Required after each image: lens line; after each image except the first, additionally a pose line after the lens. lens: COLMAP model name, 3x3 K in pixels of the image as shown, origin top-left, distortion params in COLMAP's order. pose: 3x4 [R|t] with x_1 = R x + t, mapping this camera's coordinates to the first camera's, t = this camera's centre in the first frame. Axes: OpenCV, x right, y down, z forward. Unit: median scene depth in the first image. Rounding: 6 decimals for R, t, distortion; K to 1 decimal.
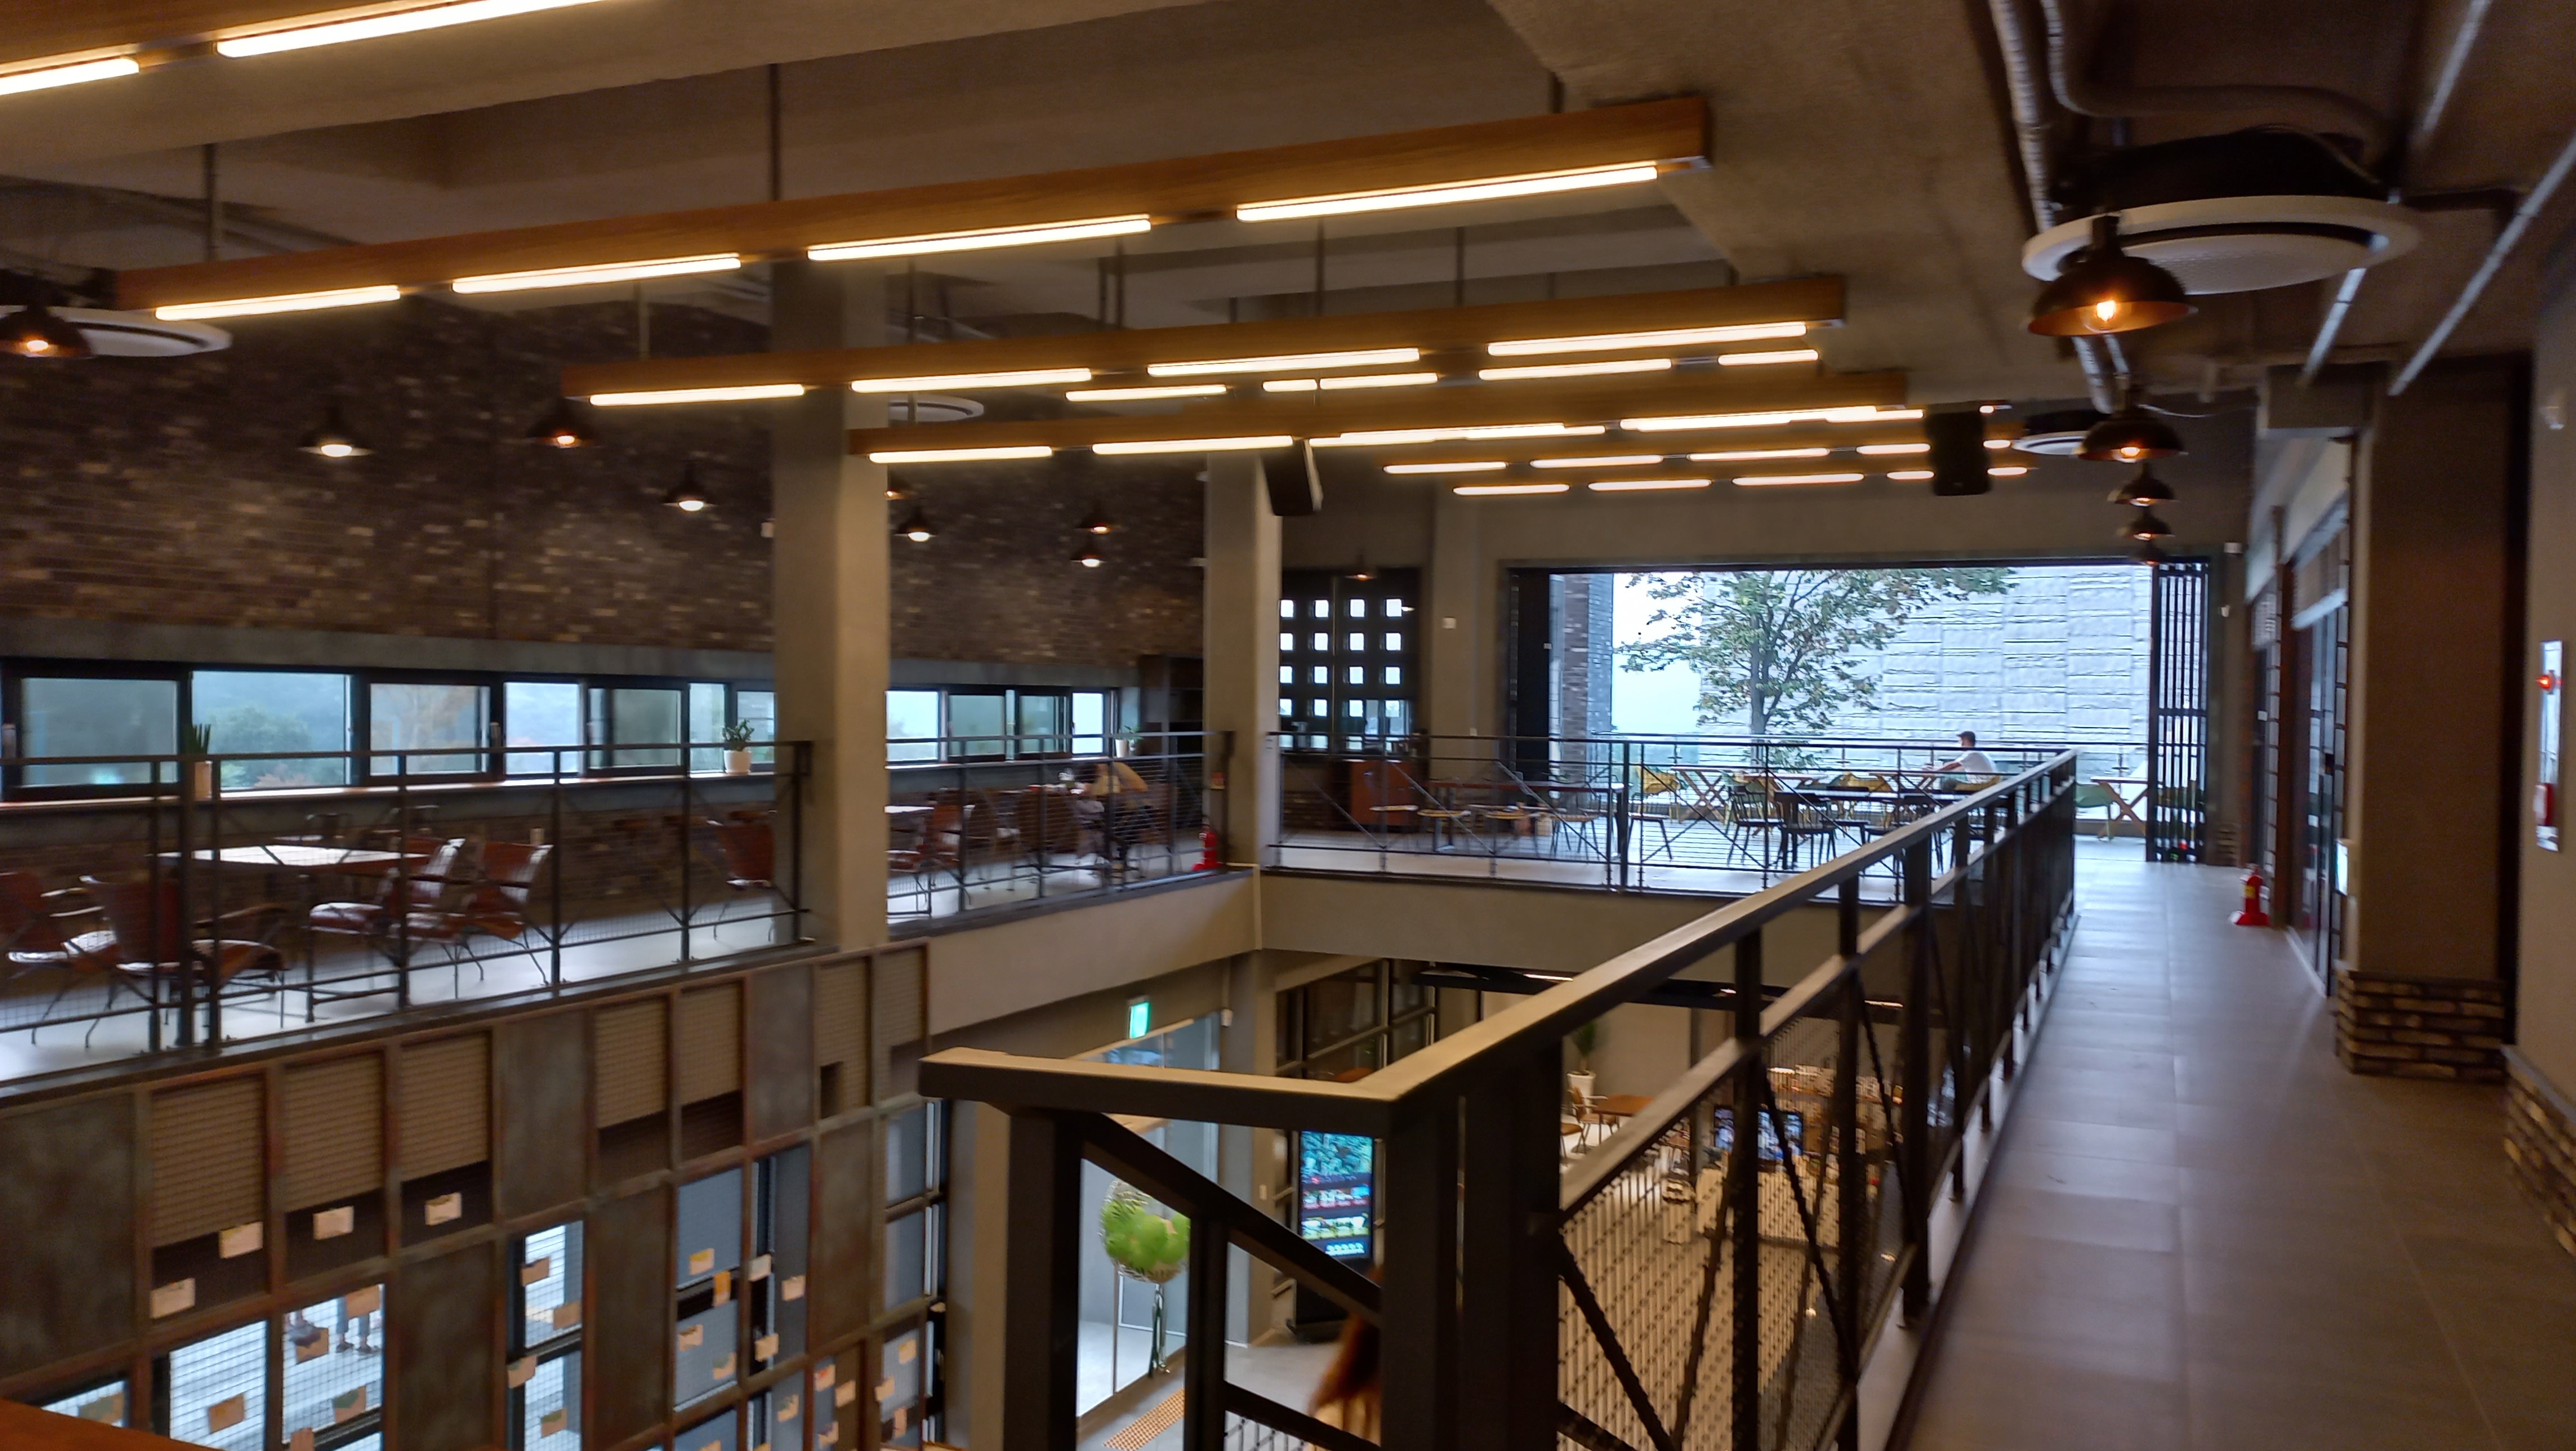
lens RADIAL K [[1875.4, 0, 1297.6], [0, 1875.4, 733.7], [0, 0, 1]] dist [0.003891, -0.003940]
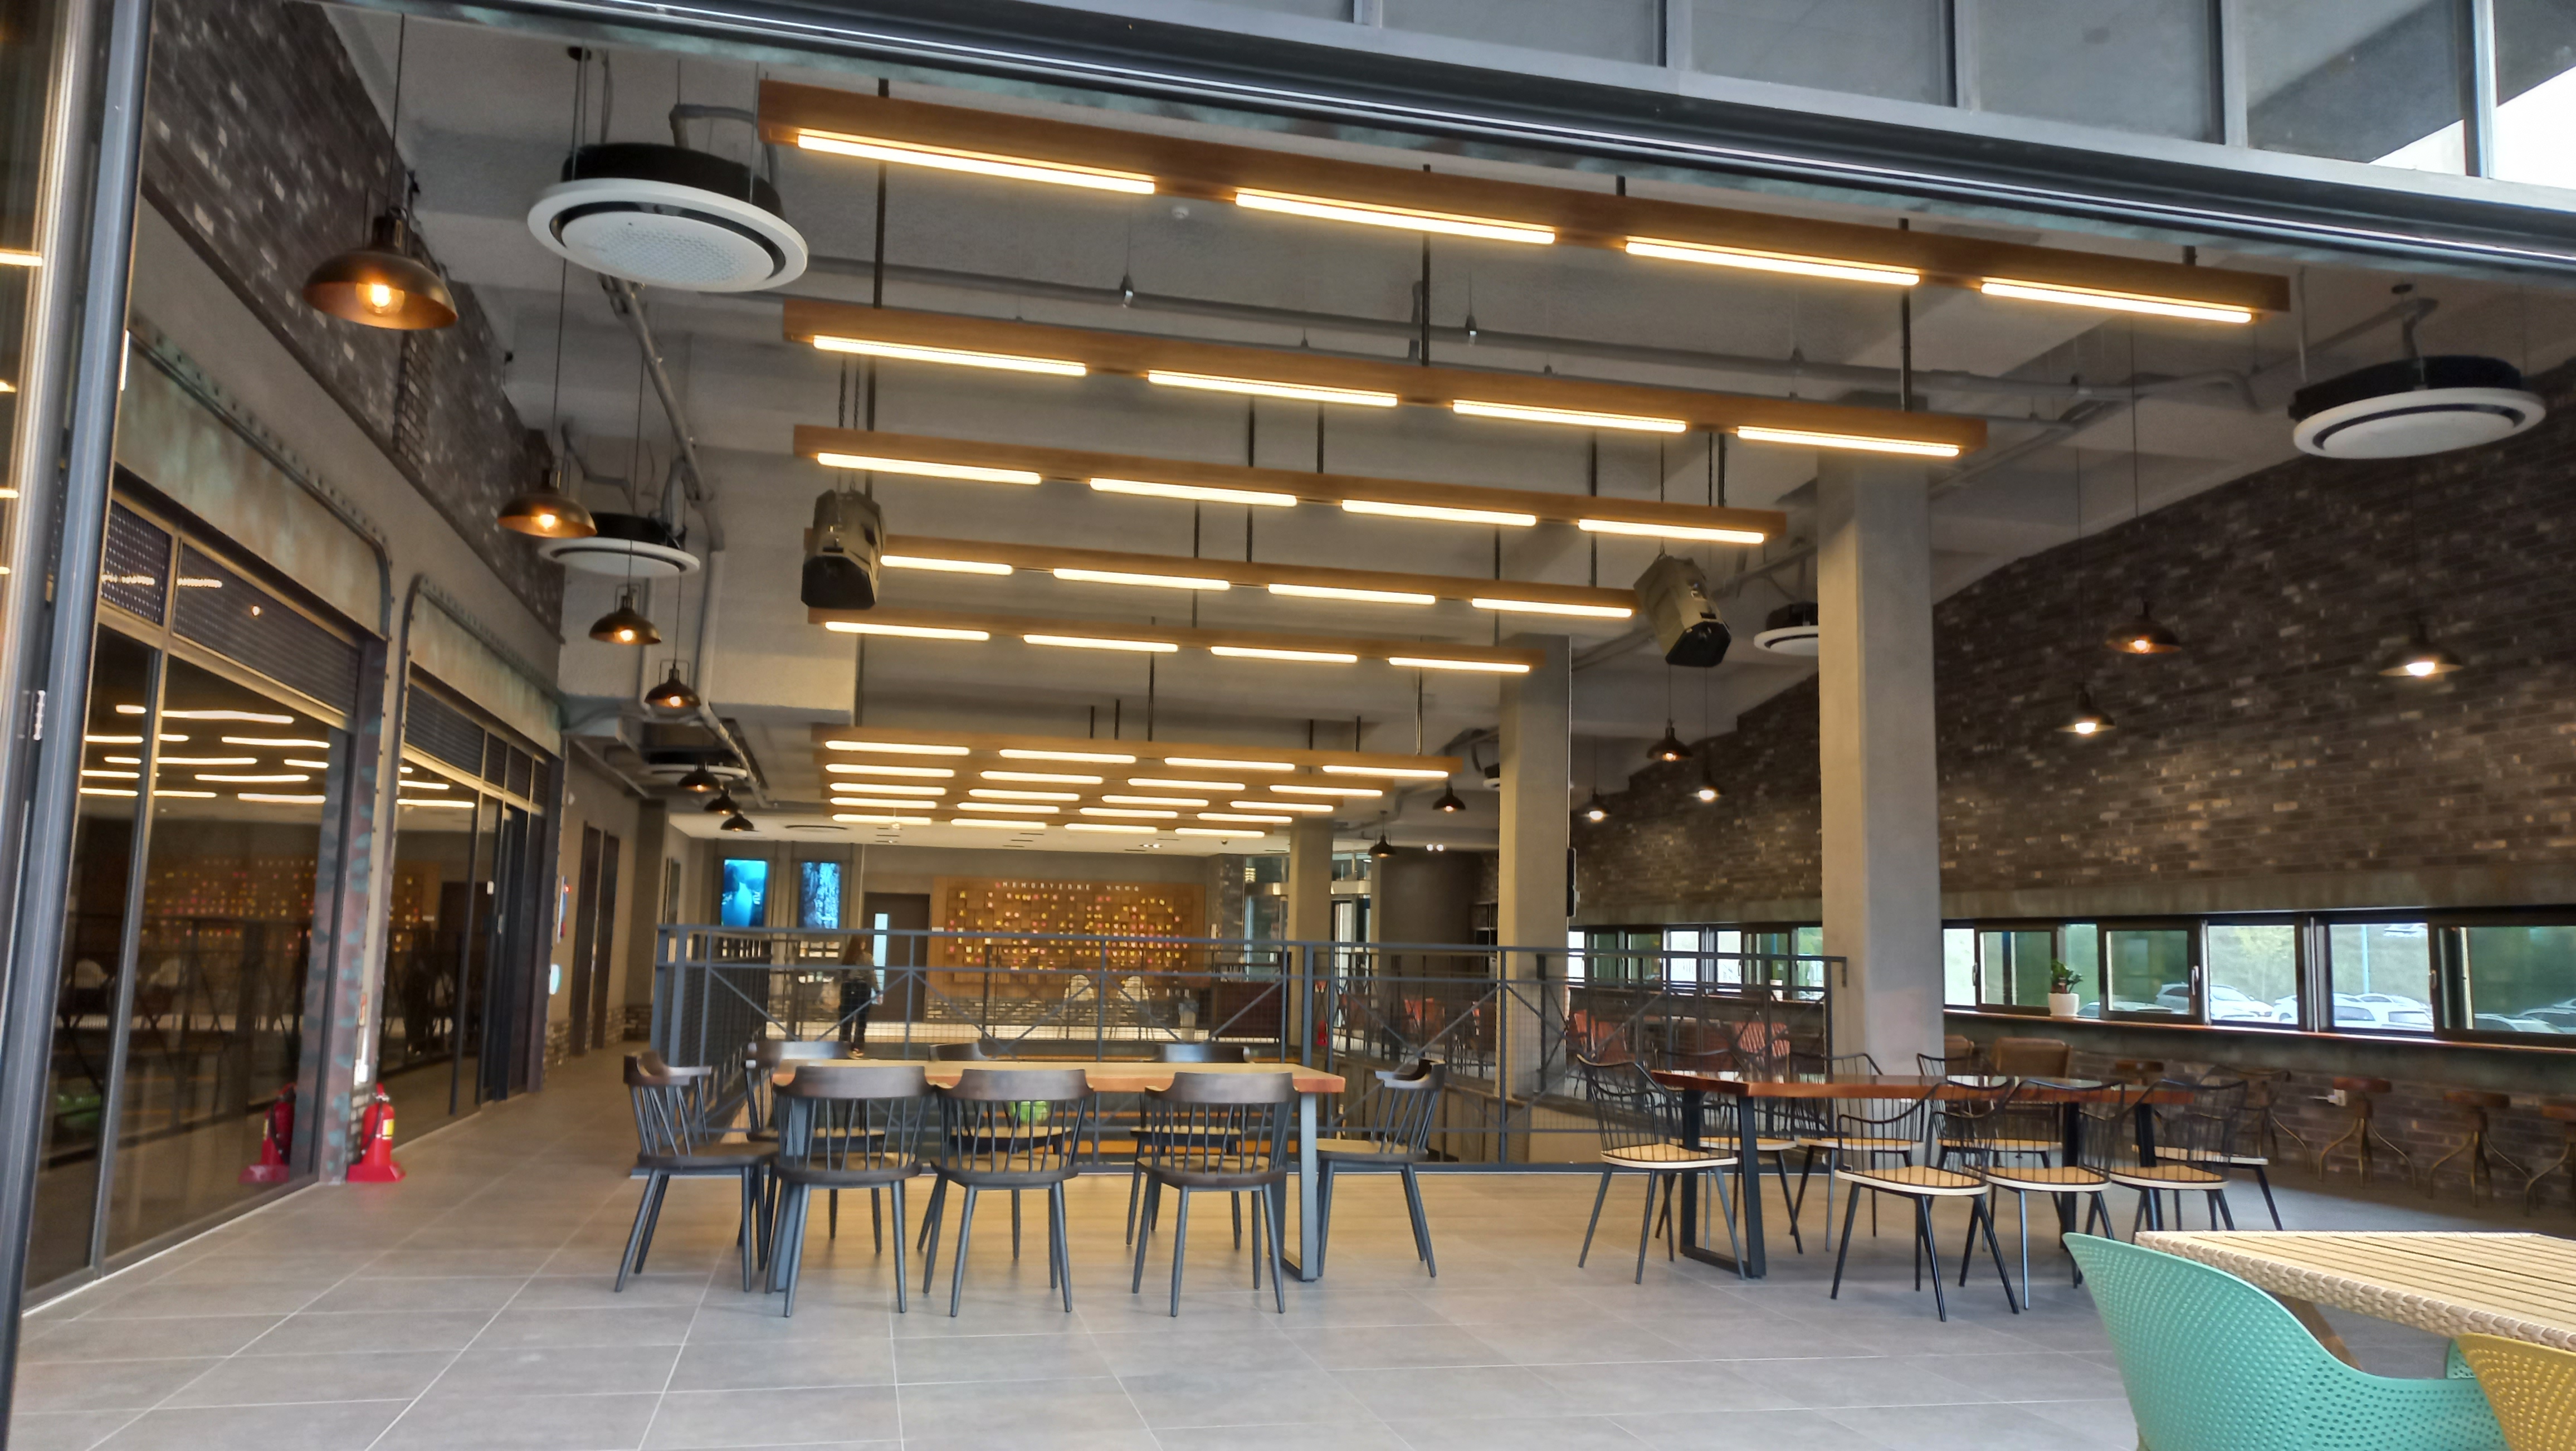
lens RADIAL K [[1875.4, 0, 1288.0], [0, 1875.4, 724.4], [0, 0, 1]] dist [0.003891, -0.003940]
pose [[-0.804490, -0.076291, -0.589047, 0.621010], [-0.014263, 0.993912, -0.109247, -0.018119], [0.593795, -0.079486, -0.800680, 1.633498]]
